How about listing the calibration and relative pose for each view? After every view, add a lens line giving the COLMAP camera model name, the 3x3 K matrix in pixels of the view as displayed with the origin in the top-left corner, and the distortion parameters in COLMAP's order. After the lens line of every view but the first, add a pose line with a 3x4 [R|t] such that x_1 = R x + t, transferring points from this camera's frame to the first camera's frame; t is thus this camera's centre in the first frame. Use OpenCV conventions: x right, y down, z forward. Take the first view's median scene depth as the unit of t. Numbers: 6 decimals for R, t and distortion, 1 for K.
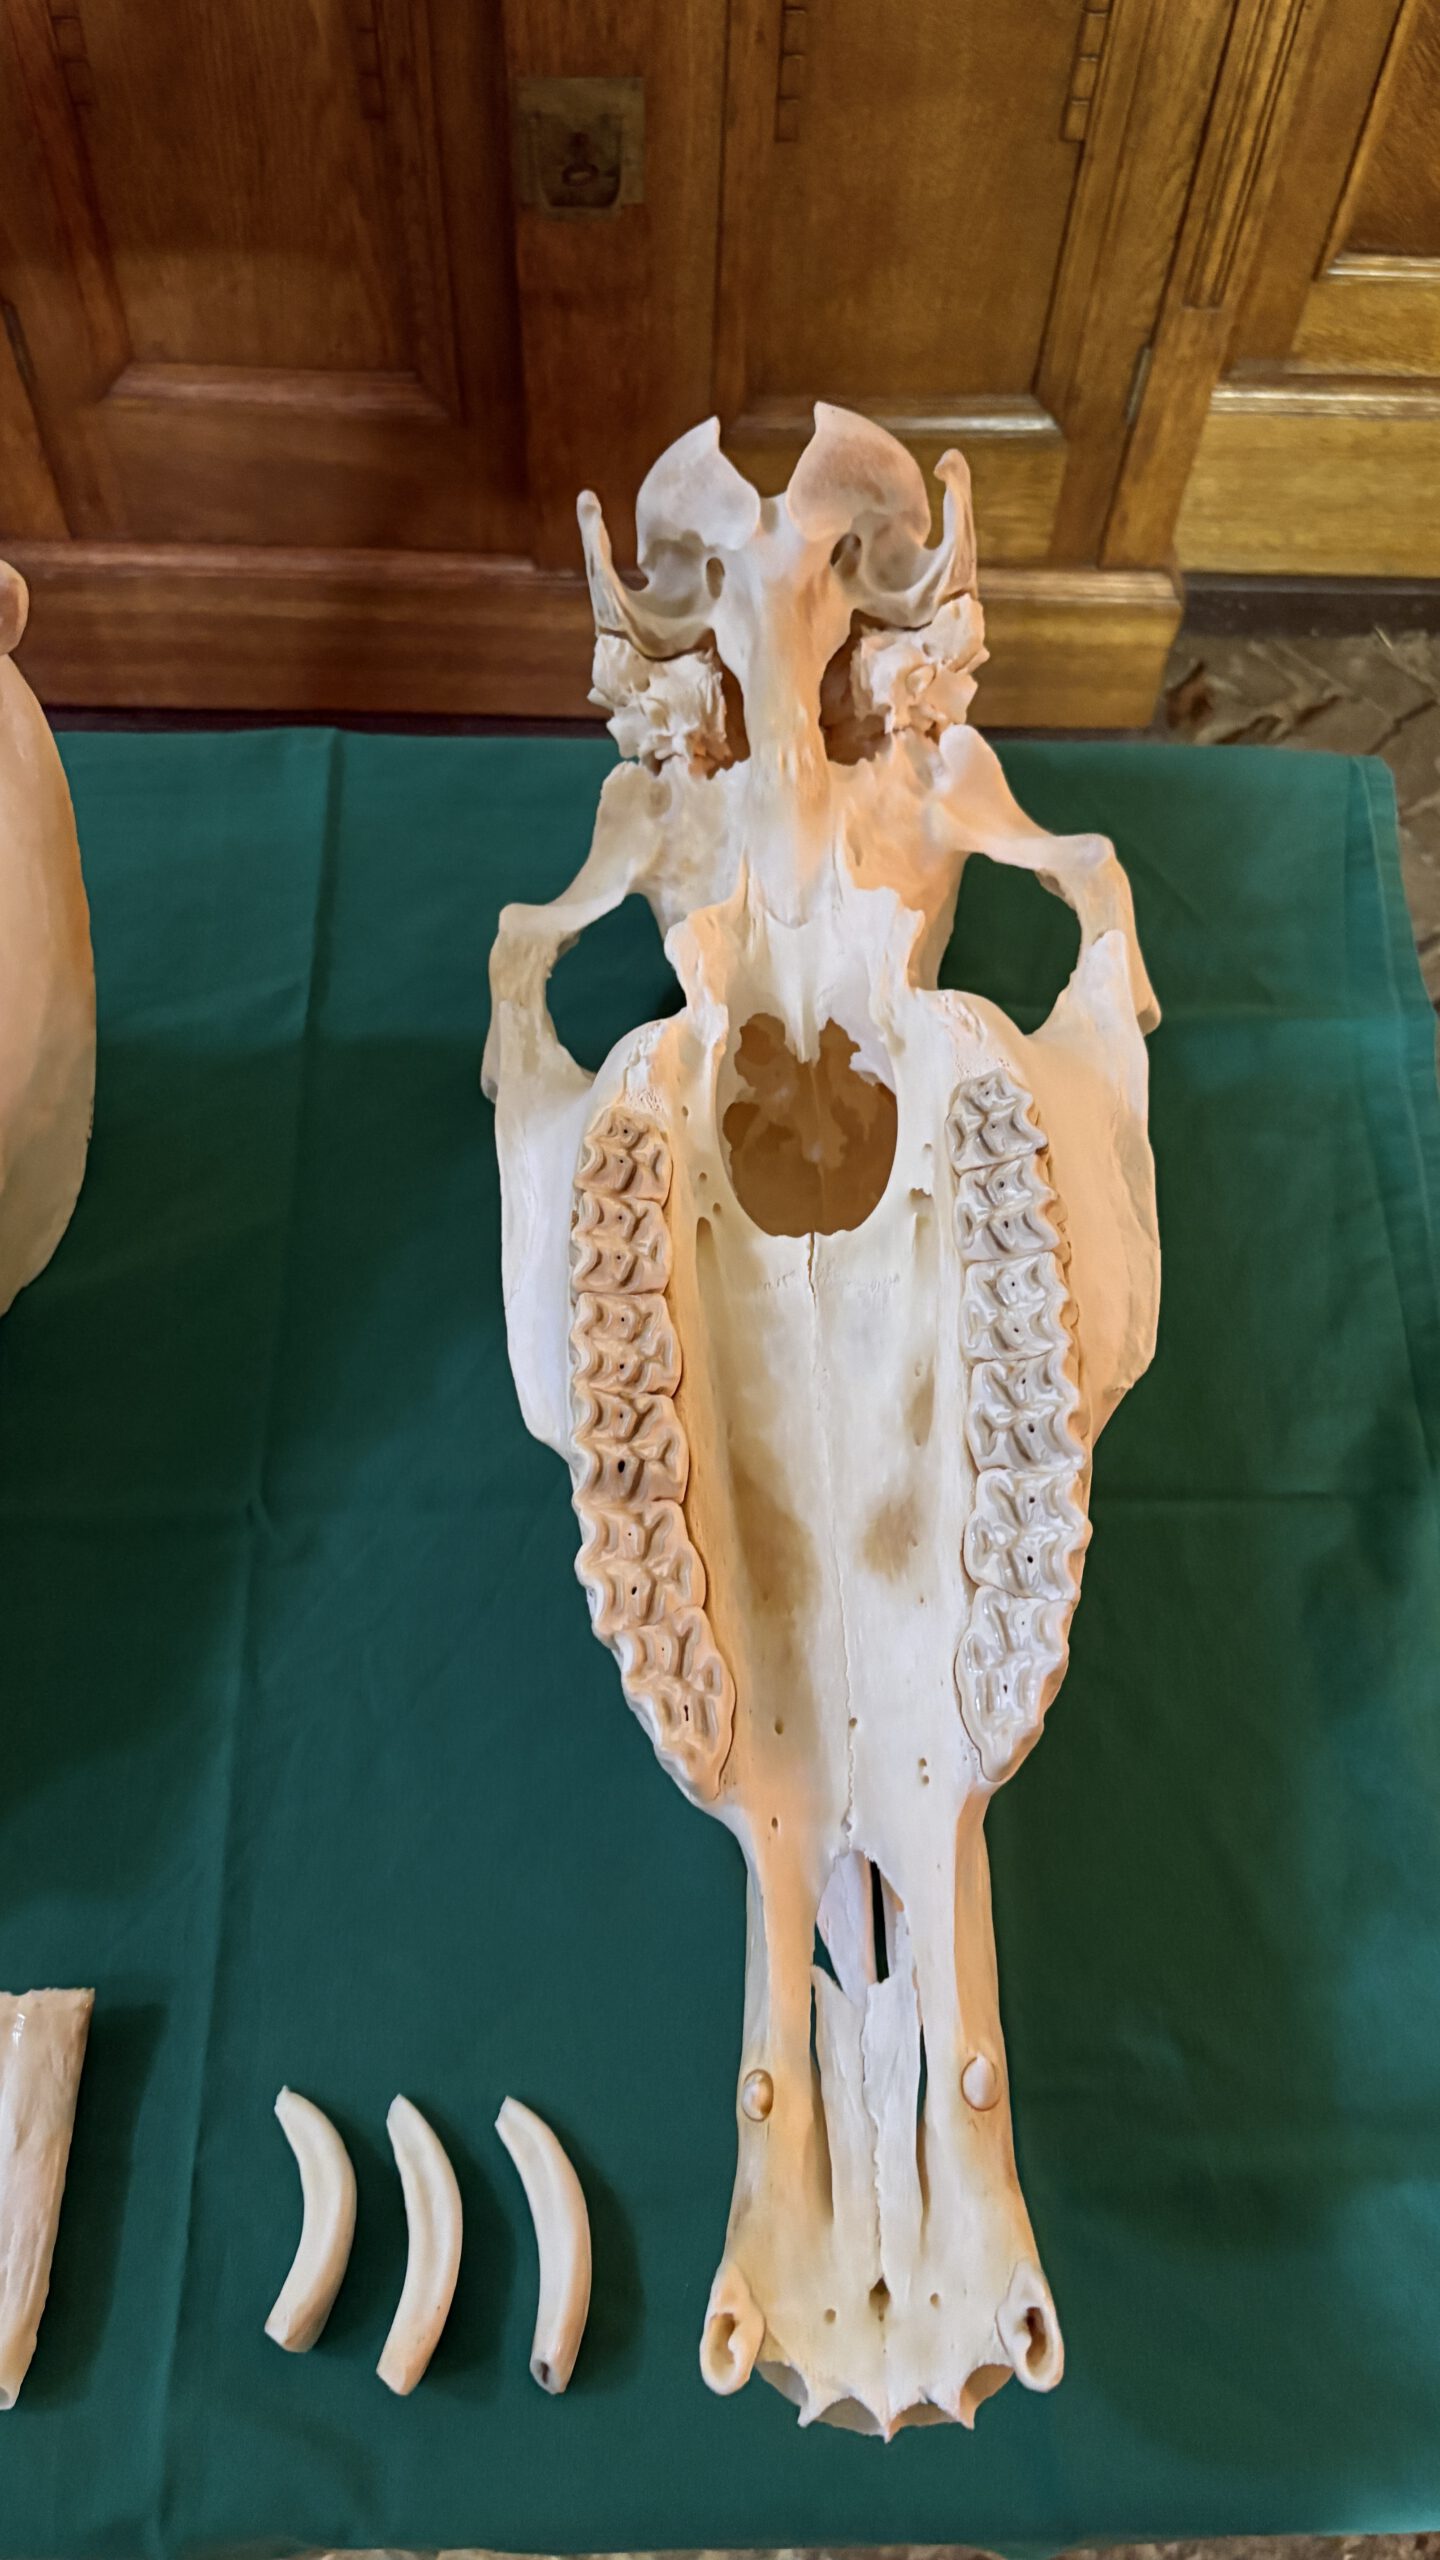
lens RADIAL K [[1955.3, 0, 720.0], [0, 1955.3, 1280.0], [0, 0, 1]] dist [0.177516, -0.002808]
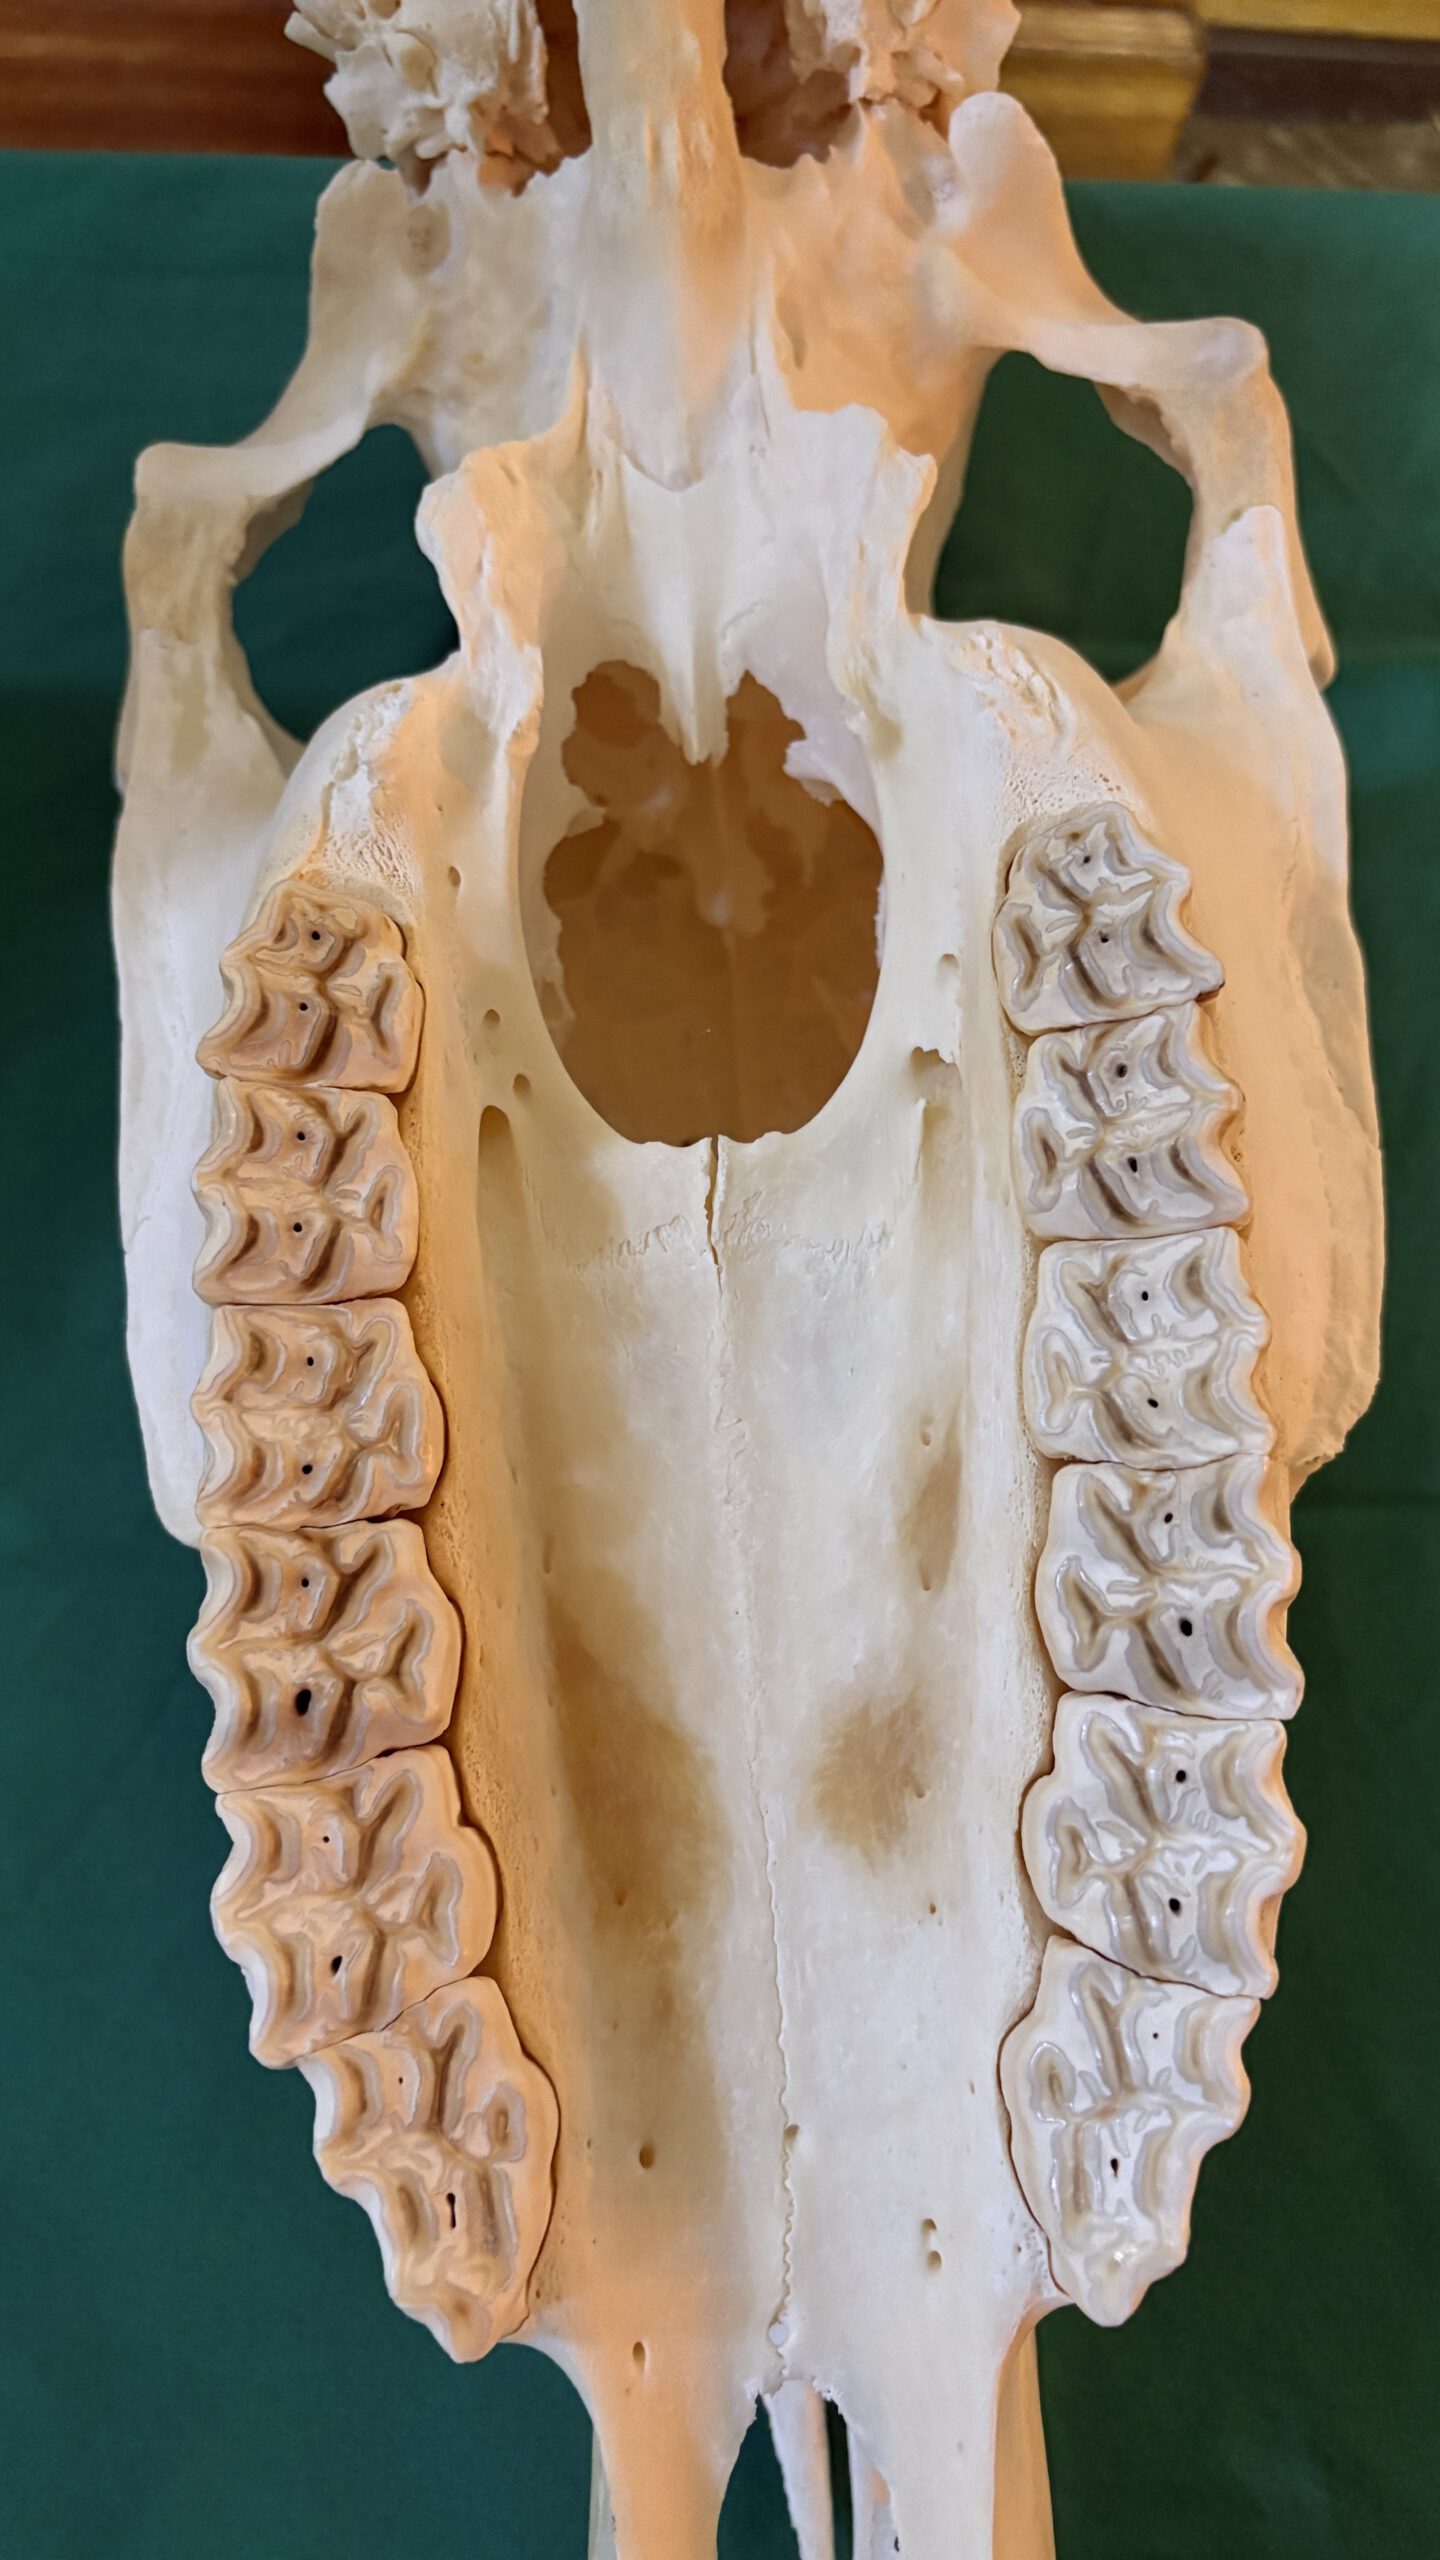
lens RADIAL K [[1763.1, 0, 711.8], [0, 1763.1, 1208.8], [0, 0, 1]] dist [0.006053, -0.004820]
pose [[0.998907, -0.010041, 0.045640, 0.027140], [0.000817, 0.980247, 0.197778, -0.097286], [-0.046725, -0.197524, 0.979184, 0.580179]]
